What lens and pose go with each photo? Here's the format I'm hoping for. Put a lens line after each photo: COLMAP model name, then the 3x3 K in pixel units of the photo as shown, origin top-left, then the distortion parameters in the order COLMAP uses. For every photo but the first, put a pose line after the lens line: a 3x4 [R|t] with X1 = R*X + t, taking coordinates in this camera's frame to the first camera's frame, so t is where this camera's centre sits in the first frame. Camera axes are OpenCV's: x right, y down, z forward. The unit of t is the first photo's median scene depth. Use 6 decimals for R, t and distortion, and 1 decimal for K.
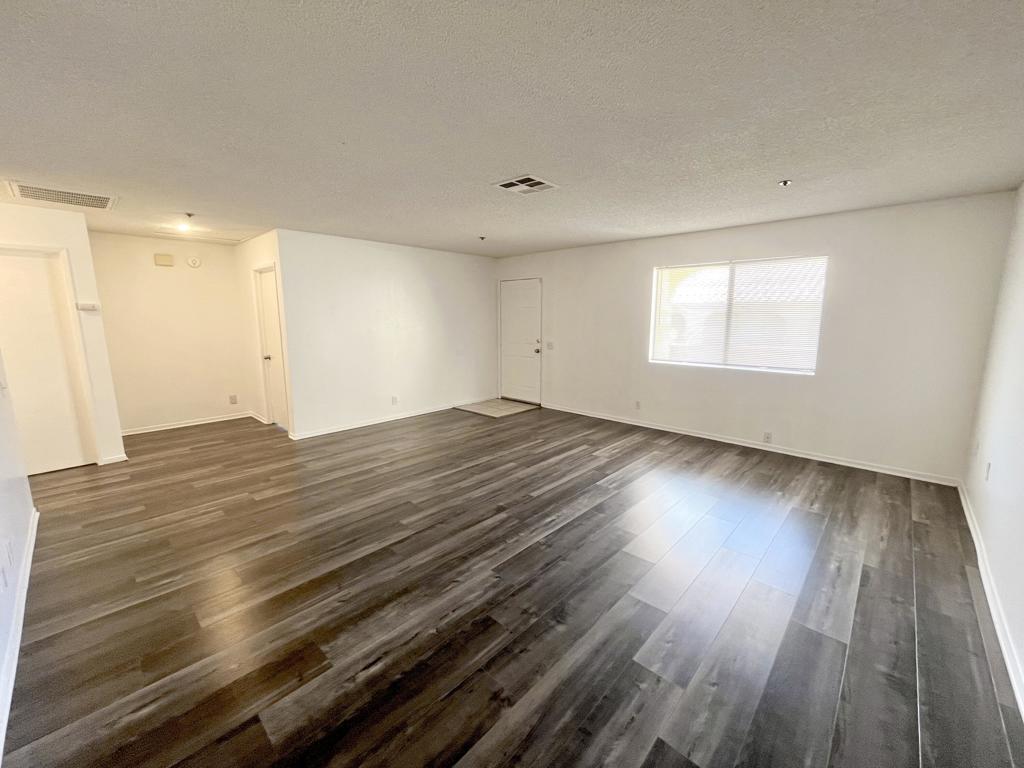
lens RADIAL K [[413.1, 0, 511.3], [0, 413.1, 386.1], [0, 0, 1]] dist [-0.004140, 0.000580]
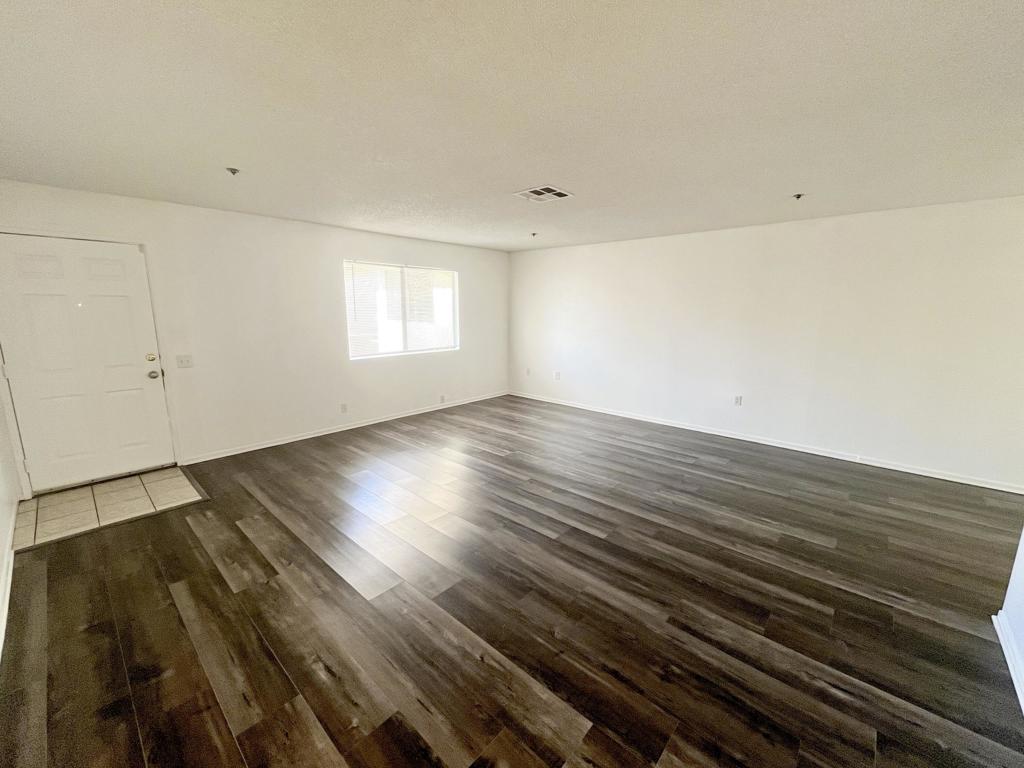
lens RADIAL K [[413.1, 0, 511.5], [0, 413.1, 388.2], [0, 0, 1]] dist [-0.004140, 0.000580]
pose [[-0.022183, -0.190152, 0.981504, -0.795014], [0.166150, 0.967392, 0.191173, -0.148087], [-0.985851, 0.167318, 0.010134, 0.816257]]
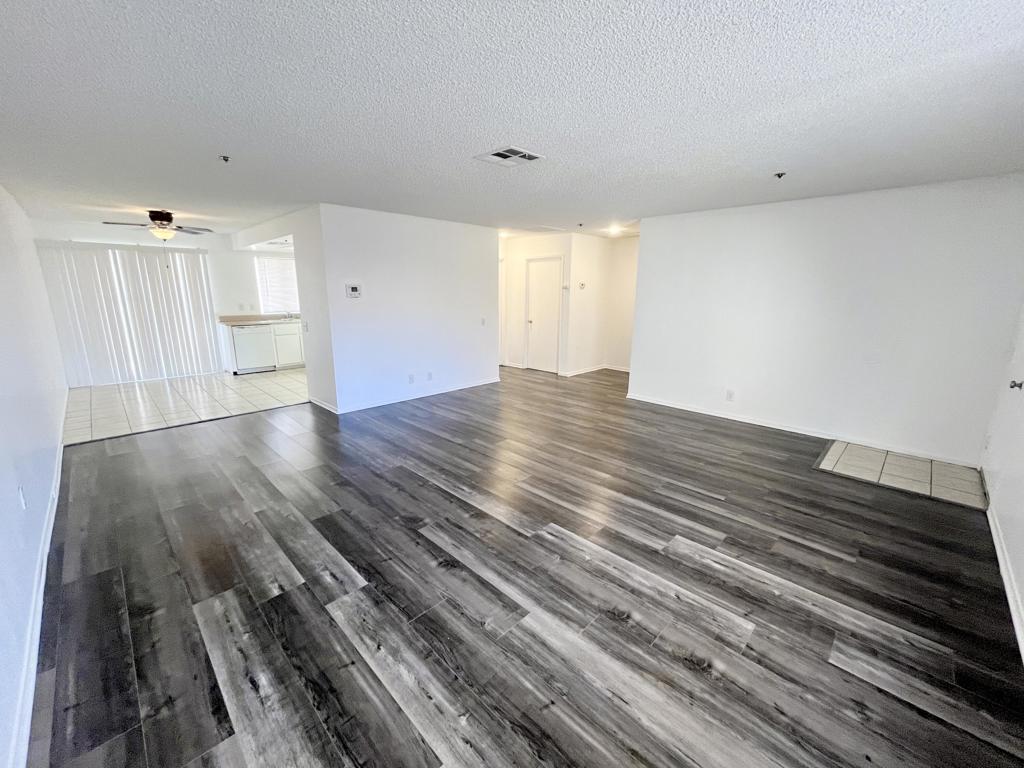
lens RADIAL K [[413.1, 0, 509.7], [0, 413.1, 384.5], [0, 0, 1]] dist [-0.004140, 0.000580]
pose [[-0.027256, 0.226193, -0.973701, 0.767897], [-0.177683, 0.957456, 0.227393, -0.139530], [0.983710, 0.179208, 0.014094, 0.761266]]
